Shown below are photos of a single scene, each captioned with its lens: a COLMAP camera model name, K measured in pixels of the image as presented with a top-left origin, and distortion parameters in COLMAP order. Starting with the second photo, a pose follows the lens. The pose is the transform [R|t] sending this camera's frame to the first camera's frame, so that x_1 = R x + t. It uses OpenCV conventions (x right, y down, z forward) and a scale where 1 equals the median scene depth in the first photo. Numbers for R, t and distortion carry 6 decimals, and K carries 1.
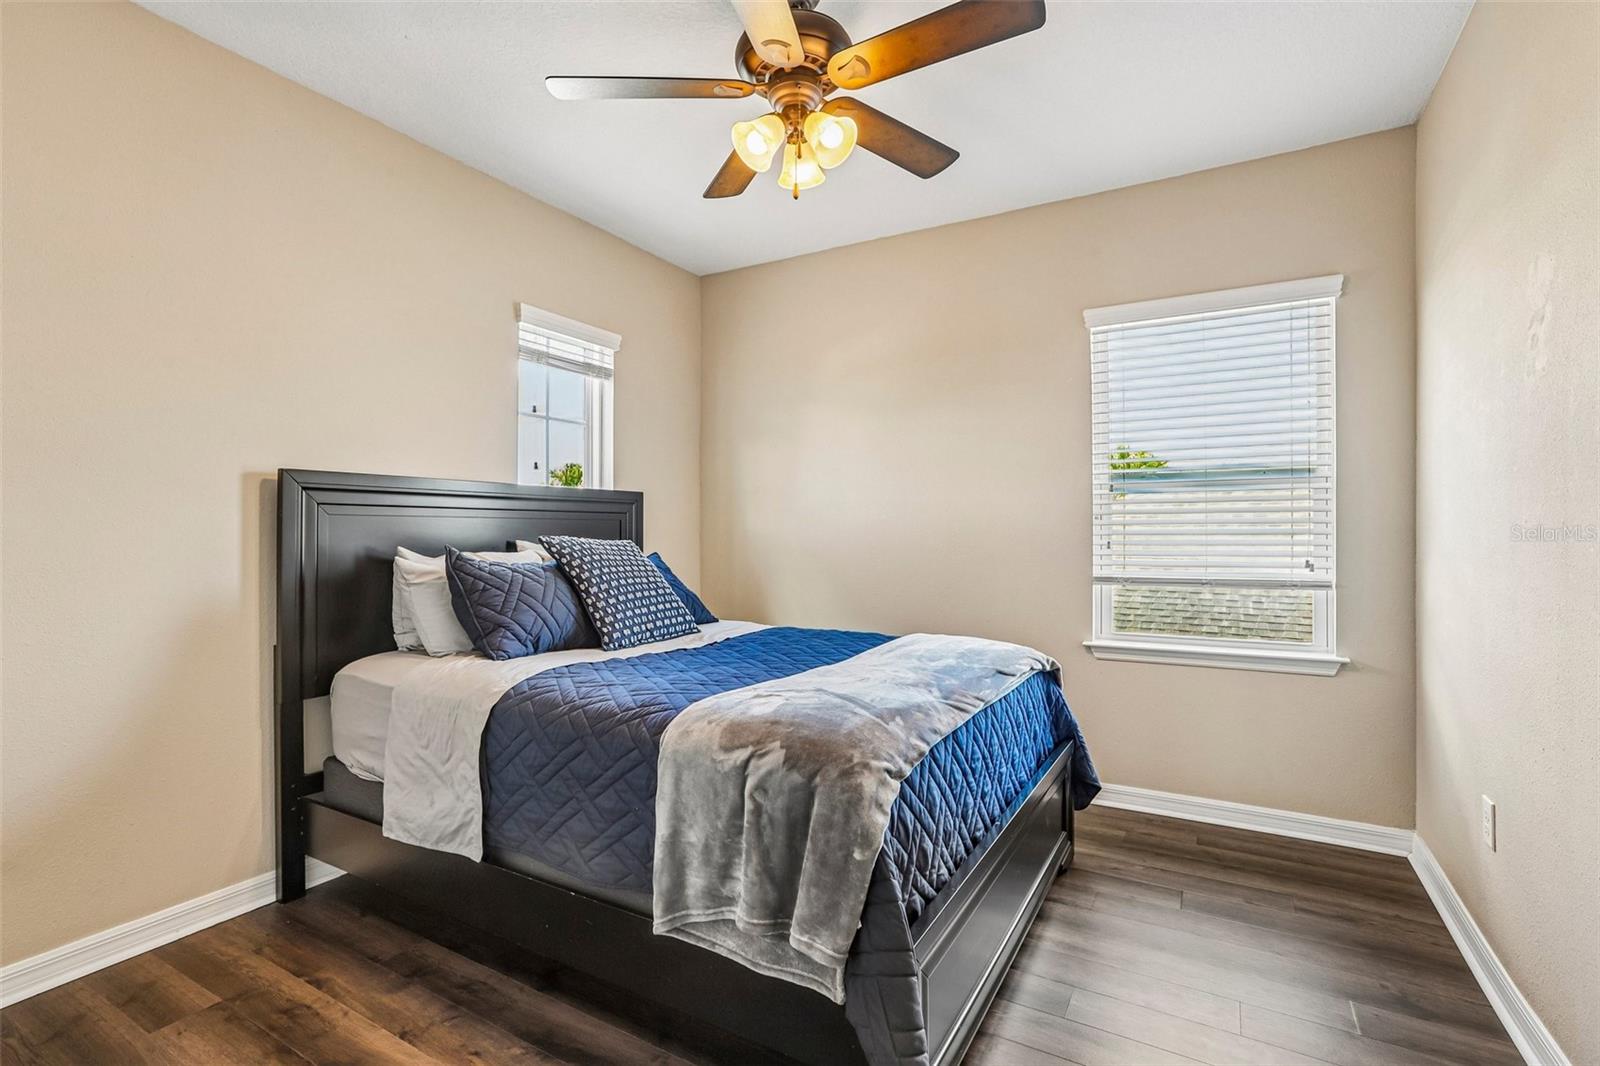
lens RADIAL K [[745.3, 0, 763.9], [0, 745.3, 523.4], [0, 0, 1]] dist [-0.033568, 0.018129]
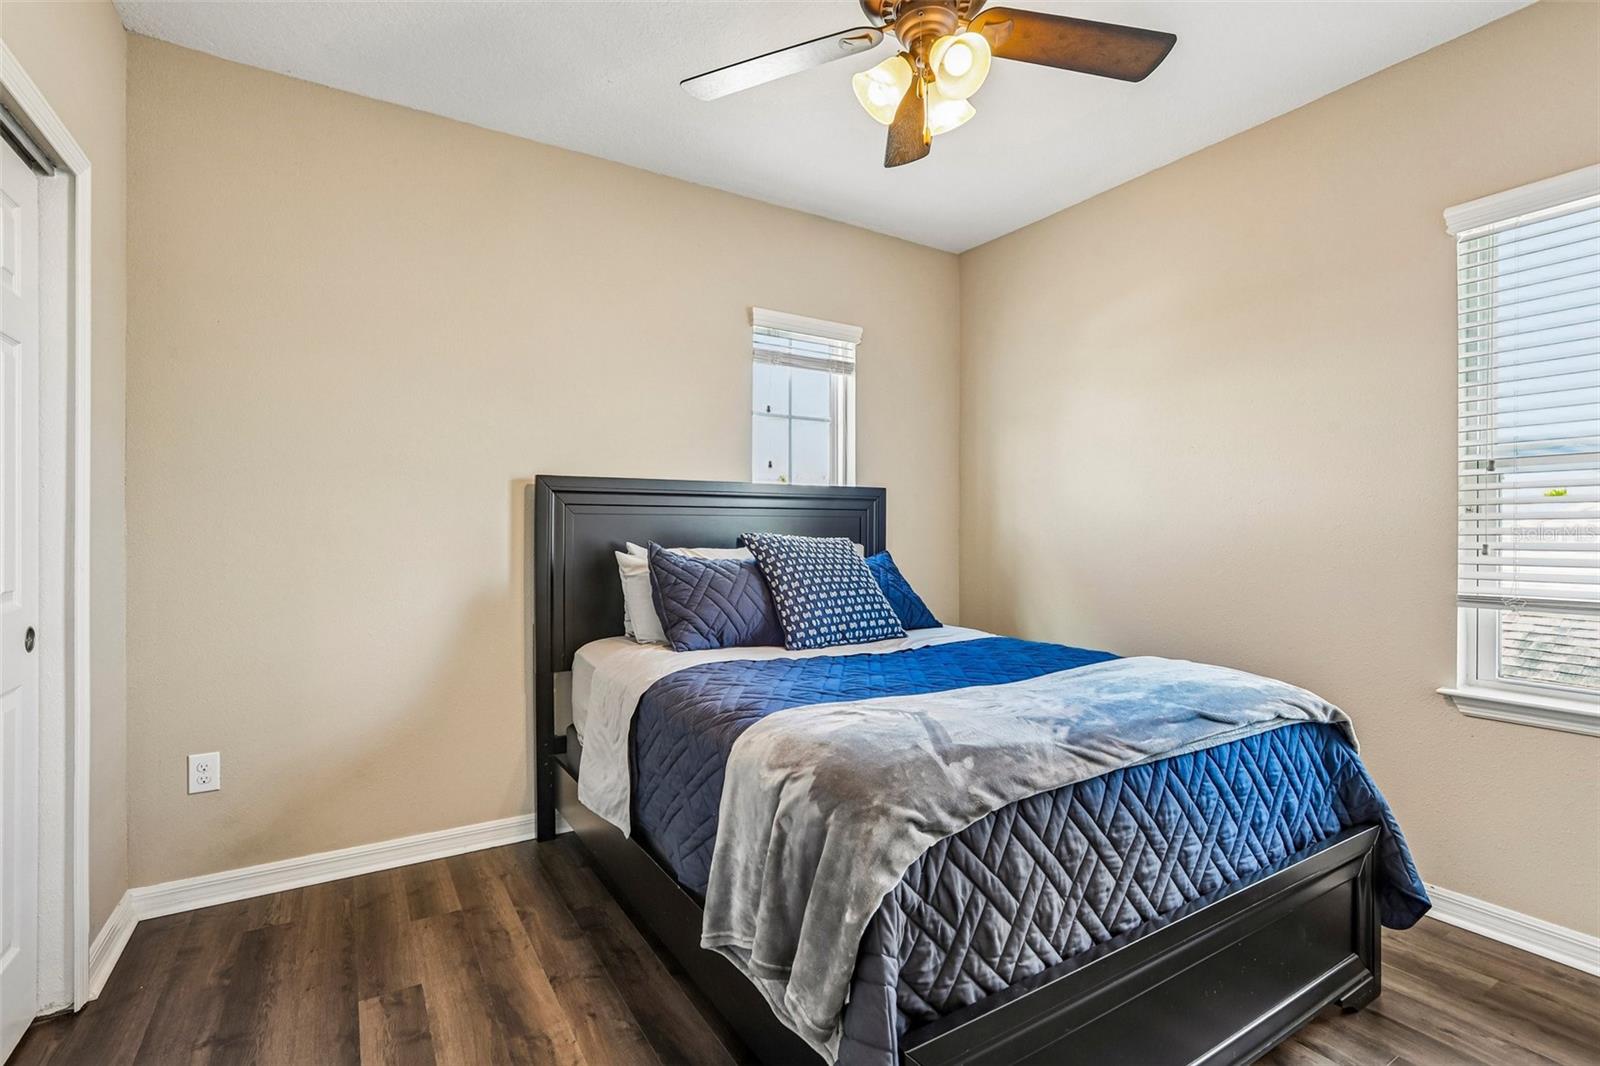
lens RADIAL K [[745.3, 0, 801.6], [0, 745.3, 527.7], [0, 0, 1]] dist [-0.033568, 0.018129]
pose [[0.887557, 0.000094, -0.460698, 0.268930], [0.003572, 0.999969, 0.007085, 0.002772], [0.460684, -0.007934, 0.887529, 0.139657]]
